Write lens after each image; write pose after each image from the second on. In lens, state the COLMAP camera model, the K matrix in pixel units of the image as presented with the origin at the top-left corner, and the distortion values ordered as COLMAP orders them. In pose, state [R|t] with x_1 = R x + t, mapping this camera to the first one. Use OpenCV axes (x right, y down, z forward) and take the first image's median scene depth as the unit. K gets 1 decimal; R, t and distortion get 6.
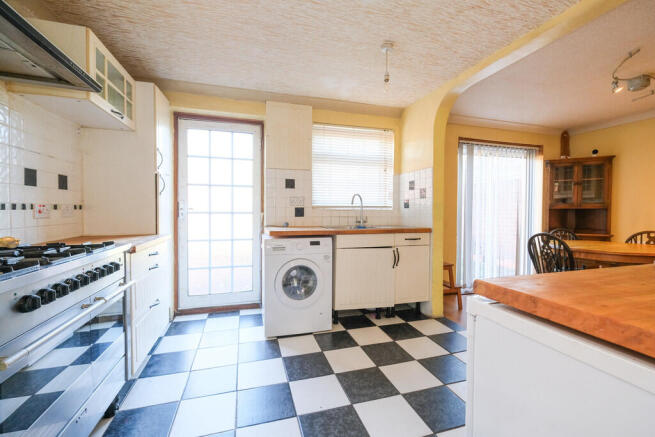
lens RADIAL K [[282.4, 0, 330.6], [0, 282.4, 216.5], [0, 0, 1]] dist [-0.005519, 0.000344]
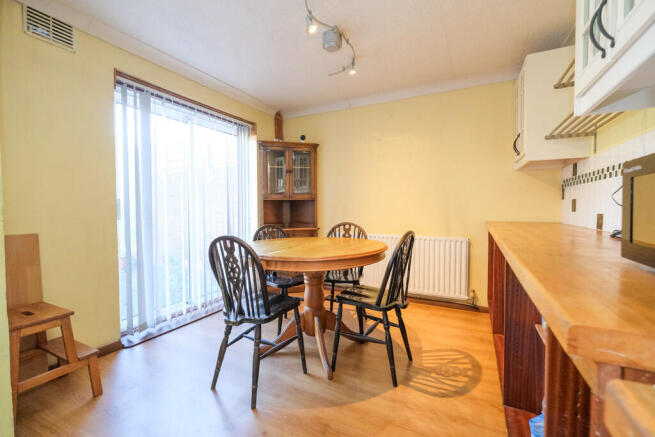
lens RADIAL K [[282.4, 0, 328.3], [0, 282.4, 215.0], [0, 0, 1]] dist [-0.005519, 0.000344]
pose [[0.700413, -0.027582, 0.713205, 0.416134], [0.022051, 0.999612, 0.017003, 0.008752], [-0.713397, 0.003818, 0.700750, 0.370355]]
